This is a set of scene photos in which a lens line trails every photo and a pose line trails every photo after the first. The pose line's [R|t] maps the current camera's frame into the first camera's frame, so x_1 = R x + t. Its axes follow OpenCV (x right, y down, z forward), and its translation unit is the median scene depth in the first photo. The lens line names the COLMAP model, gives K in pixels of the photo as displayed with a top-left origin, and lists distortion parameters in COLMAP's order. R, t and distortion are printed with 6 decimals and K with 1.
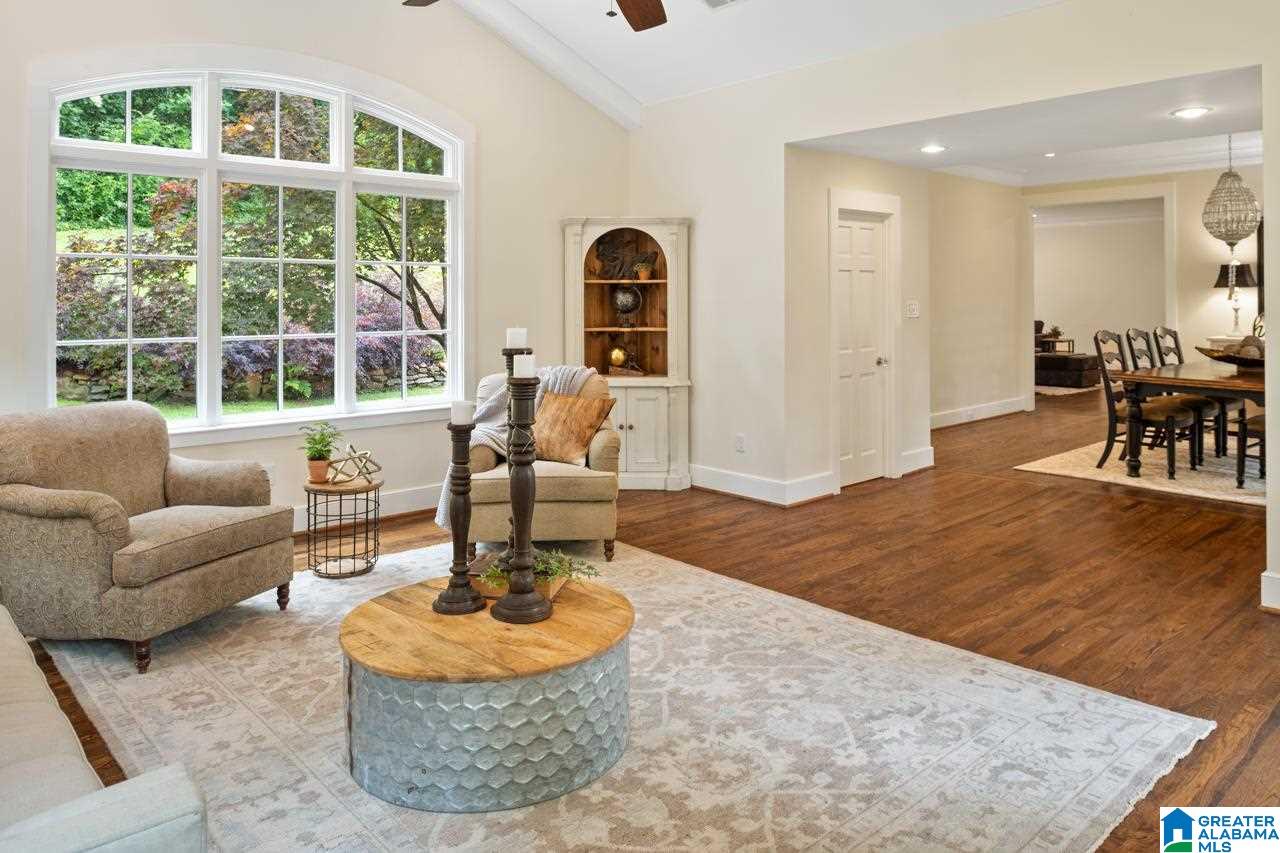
lens RADIAL K [[888.8, 0, 641.1], [0, 888.8, 320.7], [0, 0, 1]] dist [-0.028501, -0.003042]
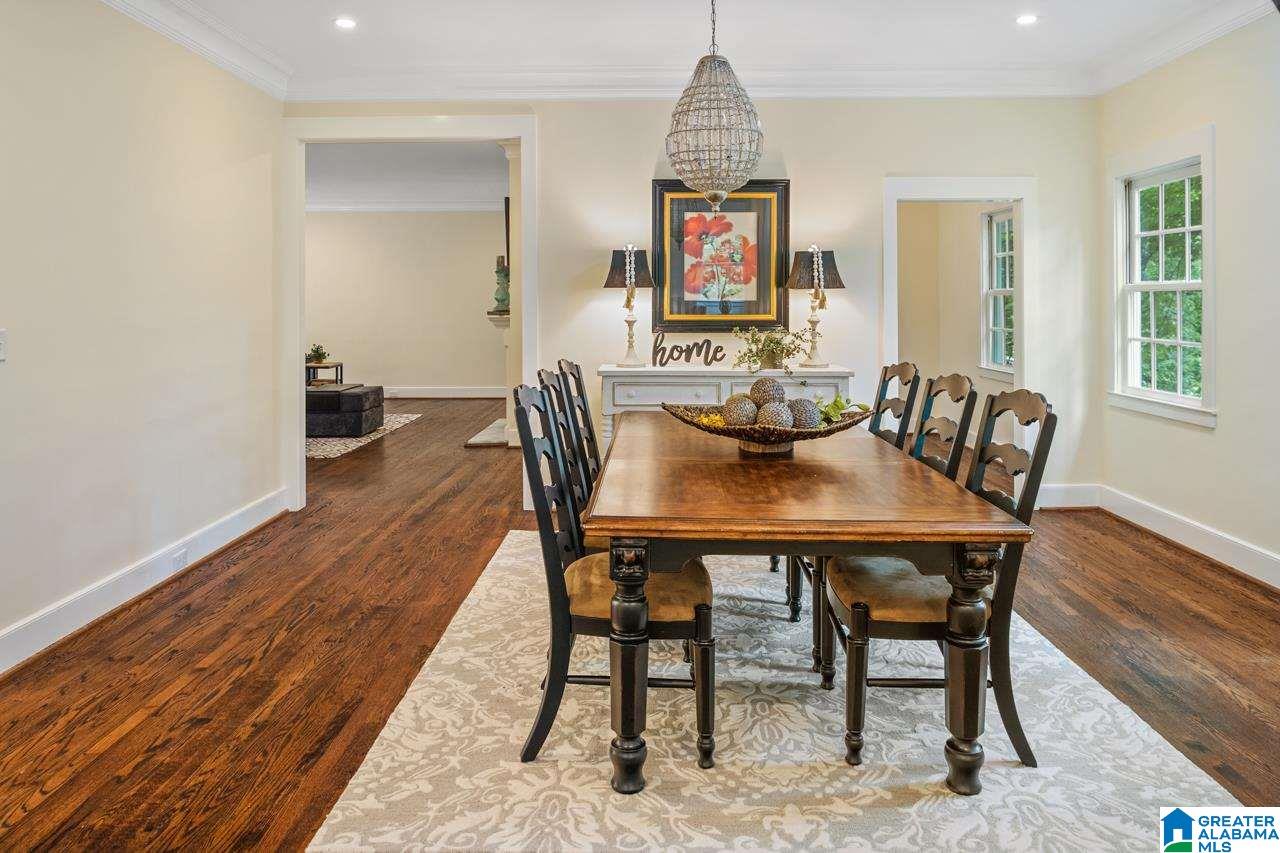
lens RADIAL K [[888.8, 0, 641.1], [0, 888.8, 320.7], [0, 0, 1]] dist [-0.028501, -0.003042]
pose [[0.690052, -0.008336, 0.723711, 0.224387], [0.012013, 0.999928, 0.000063, -0.014372], [-0.723660, 0.008651, 0.690103, 0.560612]]
